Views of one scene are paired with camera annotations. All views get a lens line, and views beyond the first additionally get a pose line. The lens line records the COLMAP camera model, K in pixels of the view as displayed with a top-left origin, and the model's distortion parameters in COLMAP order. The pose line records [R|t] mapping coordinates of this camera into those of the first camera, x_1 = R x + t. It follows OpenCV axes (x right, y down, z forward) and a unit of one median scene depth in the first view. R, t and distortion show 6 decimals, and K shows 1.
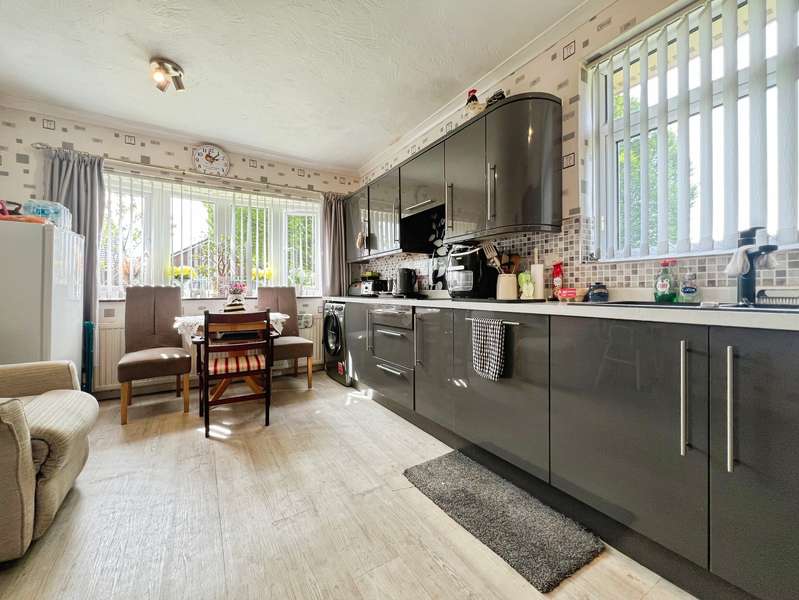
lens RADIAL K [[320.7, 0, 399.5], [0, 320.7, 300.0], [0, 0, 1]] dist [-0.001007, -0.000313]
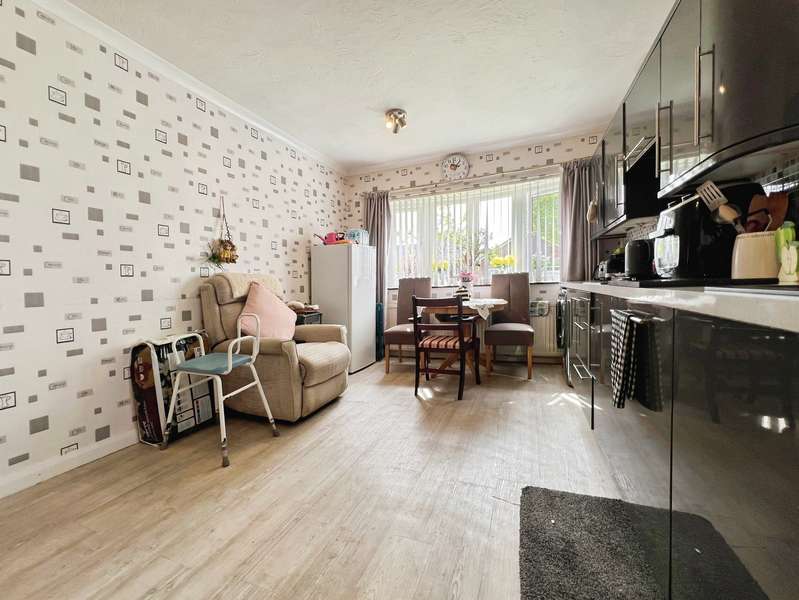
lens RADIAL K [[325.7, 0, 399.5], [0, 325.7, 300.0], [0, 0, 1]] dist [-0.012054, 0.000160]
pose [[0.591834, 0.018395, -0.805850, 0.316532], [0.013878, 0.999359, 0.033005, 0.004118], [0.805940, -0.030717, 0.591199, 0.151784]]
